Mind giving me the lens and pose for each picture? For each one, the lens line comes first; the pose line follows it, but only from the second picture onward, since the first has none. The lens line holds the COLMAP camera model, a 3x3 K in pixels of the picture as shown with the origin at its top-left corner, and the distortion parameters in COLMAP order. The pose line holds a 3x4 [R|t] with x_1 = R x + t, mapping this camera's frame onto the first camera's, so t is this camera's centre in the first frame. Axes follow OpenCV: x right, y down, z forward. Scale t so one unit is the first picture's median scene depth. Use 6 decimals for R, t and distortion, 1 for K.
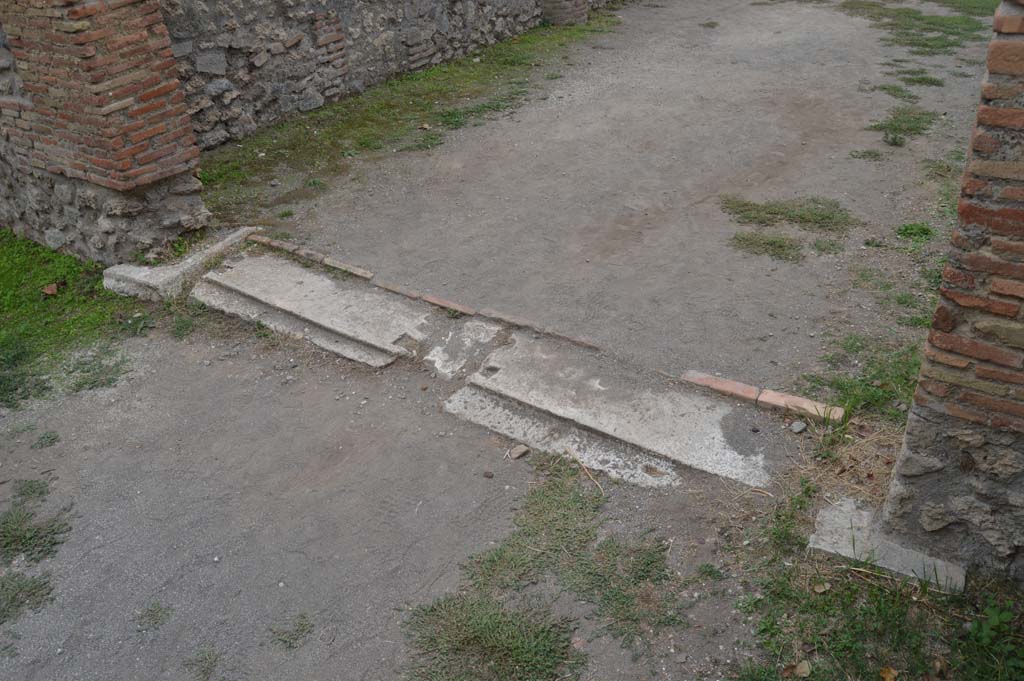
lens RADIAL K [[829.5, 0, 509.8], [0, 829.5, 337.5], [0, 0, 1]] dist [-0.094504, 0.036709]
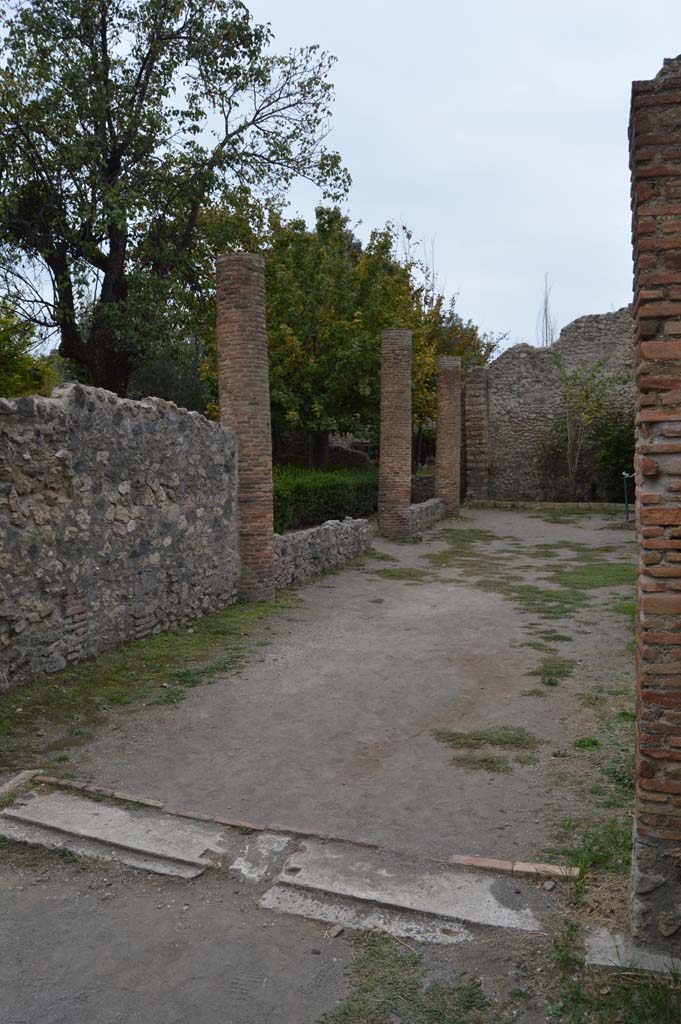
lens RADIAL K [[829.5, 0, 340.5], [0, 829.5, 512.0], [0, 0, 1]] dist [-0.094504, 0.036709]
pose [[0.971147, 0.026109, 0.237046, -0.208945], [0.086002, 0.888761, -0.450230, 0.096580], [-0.222433, 0.457626, 0.860873, -0.217317]]
